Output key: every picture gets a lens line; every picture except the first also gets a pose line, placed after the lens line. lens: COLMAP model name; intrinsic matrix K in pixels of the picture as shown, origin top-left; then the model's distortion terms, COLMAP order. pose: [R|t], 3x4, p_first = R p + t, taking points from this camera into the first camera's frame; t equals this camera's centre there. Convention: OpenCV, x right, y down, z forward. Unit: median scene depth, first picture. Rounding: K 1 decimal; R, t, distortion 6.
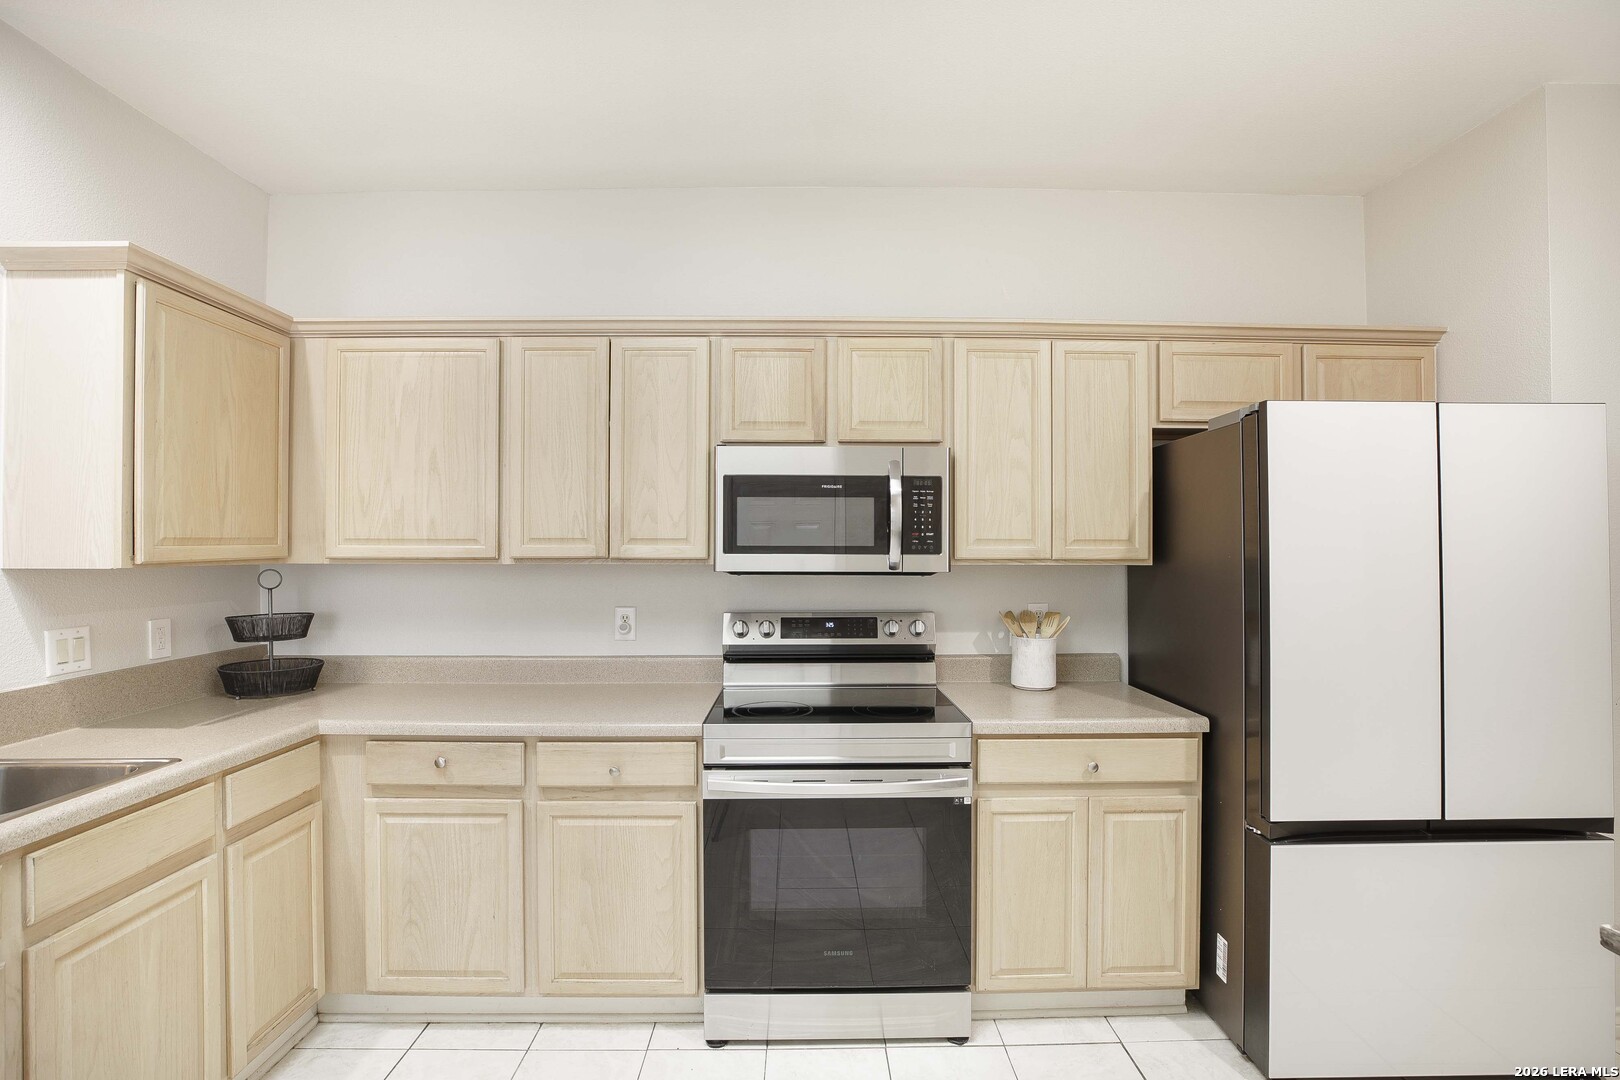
lens RADIAL K [[743.1, 0, 810.0], [0, 743.1, 538.9], [0, 0, 1]] dist [-0.044112, 0.013101]
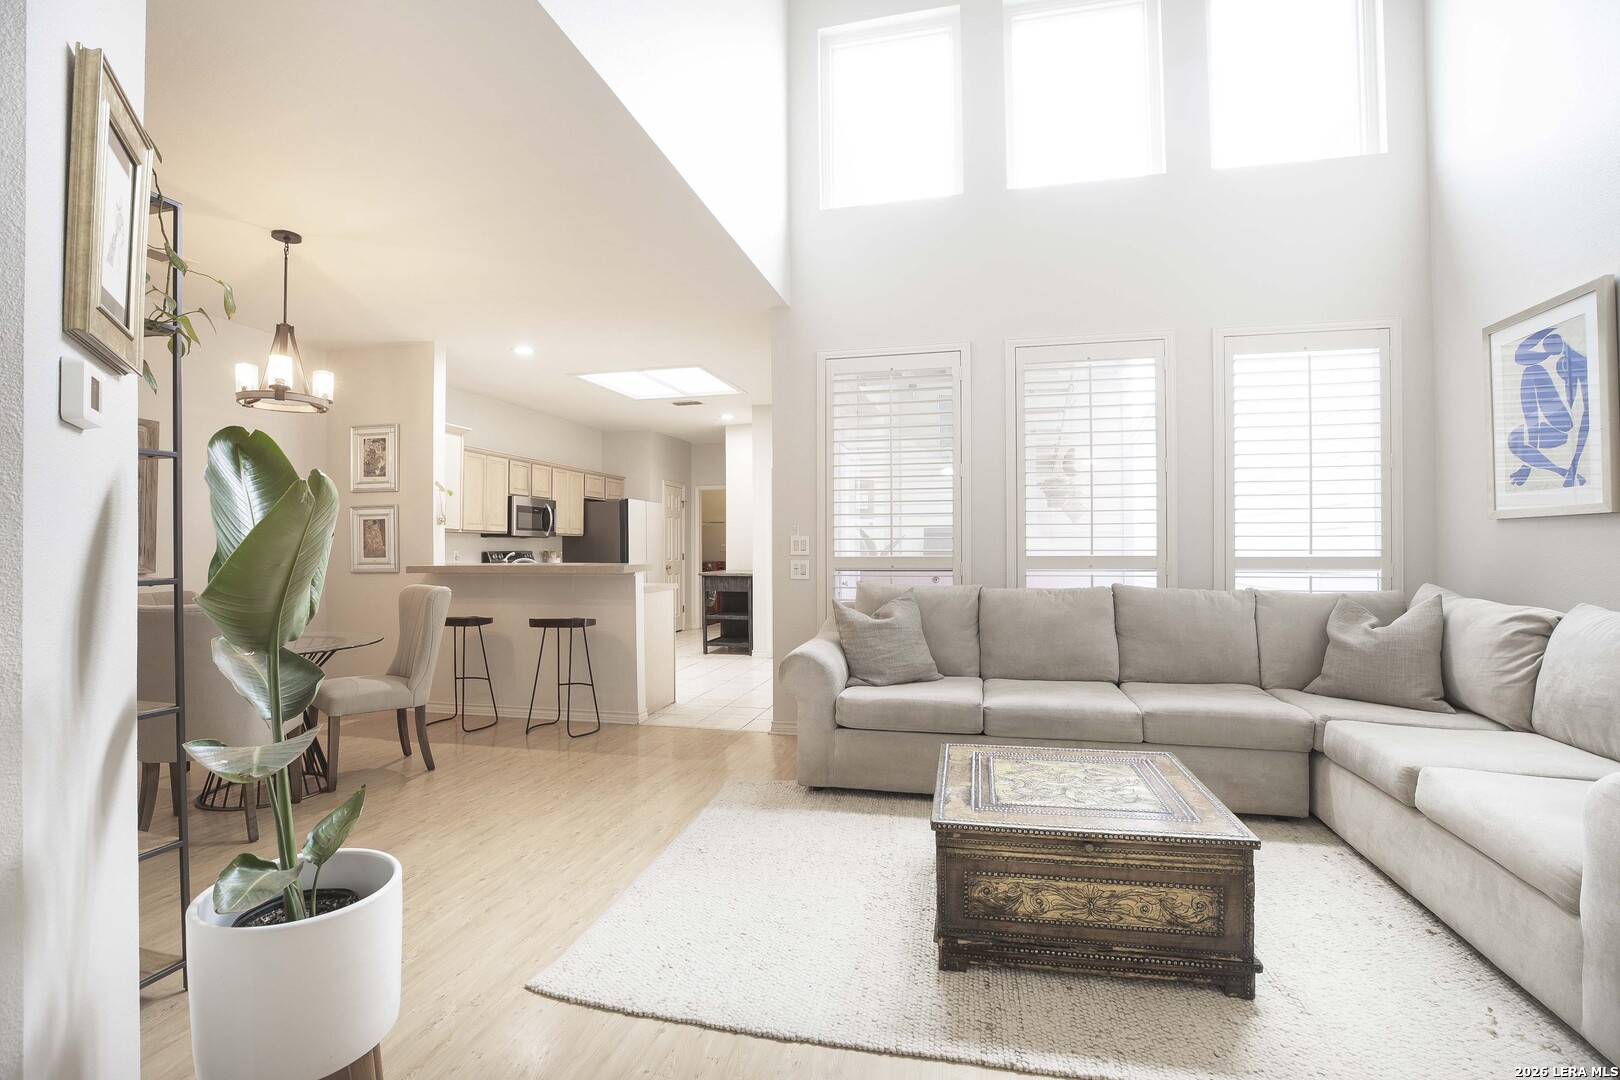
lens RADIAL K [[743.1, 0, 810.5], [0, 743.1, 538.7], [0, 0, 1]] dist [-0.044112, 0.013101]
pose [[0.240819, 0.011791, 0.970498, -2.981239], [-0.003521, 0.999930, -0.011275, 0.092395], [-0.970564, -0.000702, 0.240843, -1.015658]]
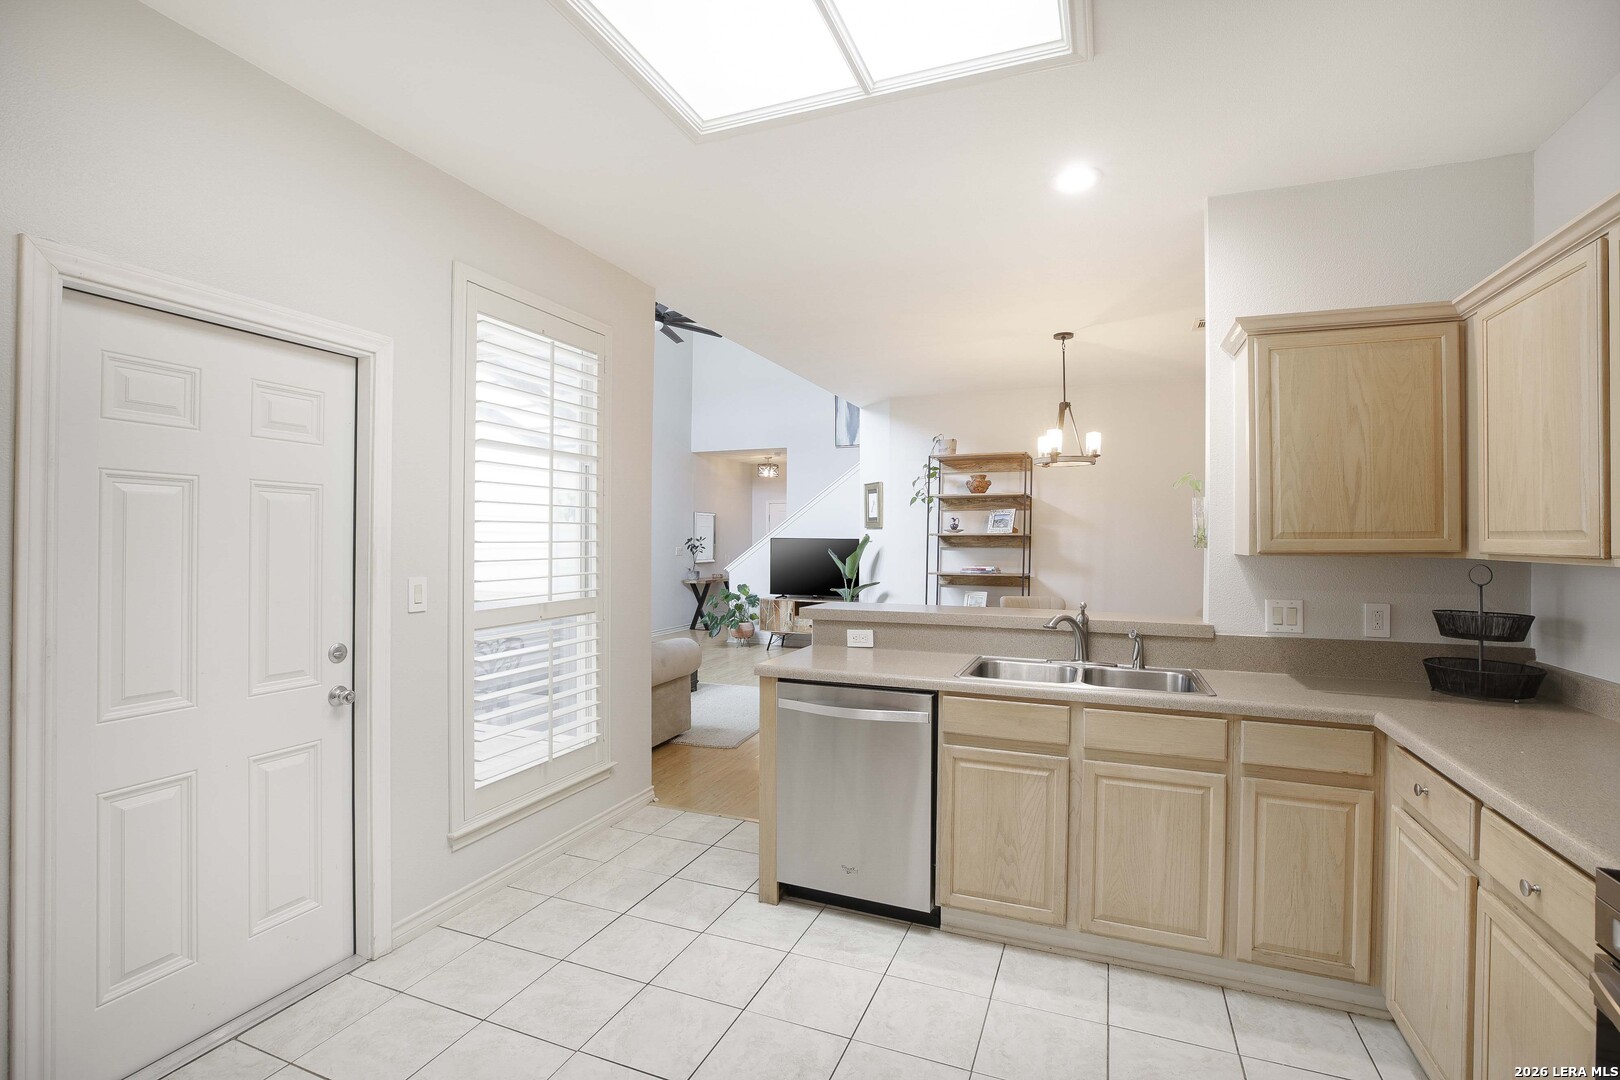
lens RADIAL K [[743.1, 0, 809.9], [0, 743.1, 538.0], [0, 0, 1]] dist [-0.044112, 0.013101]
pose [[-0.381994, -0.001155, -0.924164, 0.511021], [0.003586, 0.999990, -0.002732, 0.006932], [0.924158, -0.004358, -0.381986, 0.607180]]
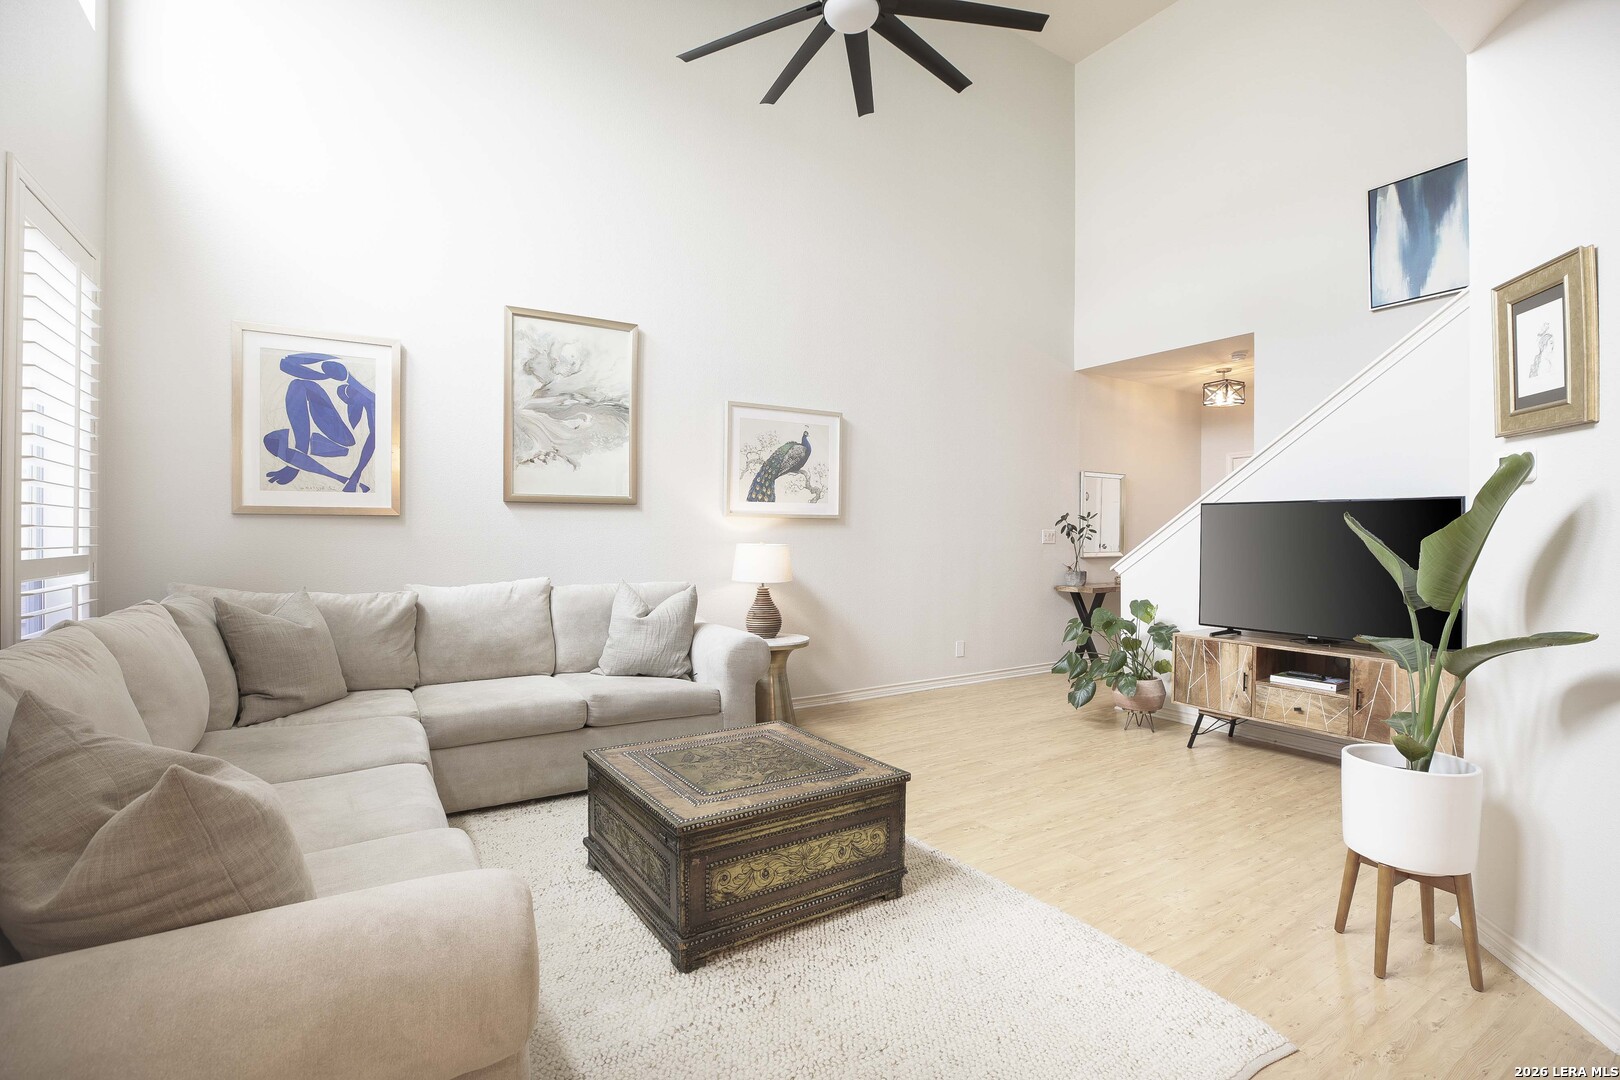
lens RADIAL K [[743.1, 0, 810.9], [0, 743.1, 538.3], [0, 0, 1]] dist [-0.044112, 0.013101]
pose [[-0.848276, 0.001558, -0.529552, -1.379226], [0.001194, 0.999999, 0.001028, 0.080939], [0.529553, 0.000240, -0.848277, -0.104247]]
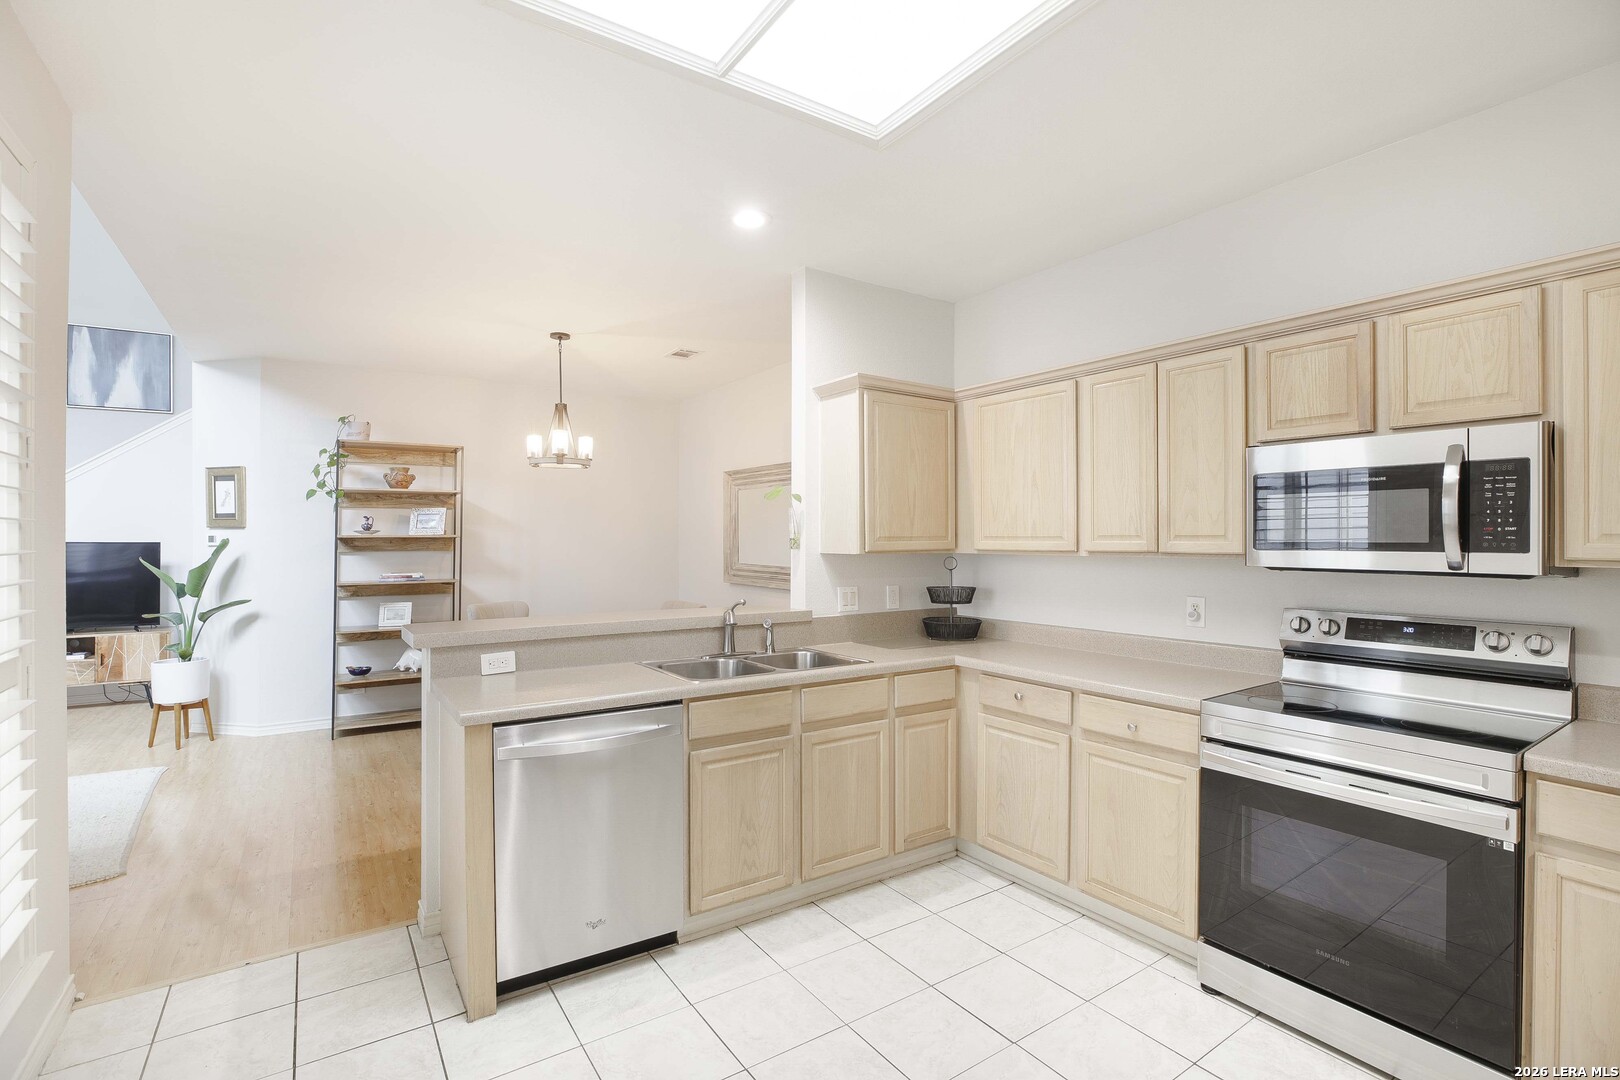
lens RADIAL K [[743.1, 0, 812.0], [0, 743.1, 538.9], [0, 0, 1]] dist [-0.044112, 0.013101]
pose [[0.555783, -0.000644, -0.831327, 0.414538], [0.007447, 0.999963, 0.004205, -0.004383], [0.831294, -0.008528, 0.555767, -0.102182]]
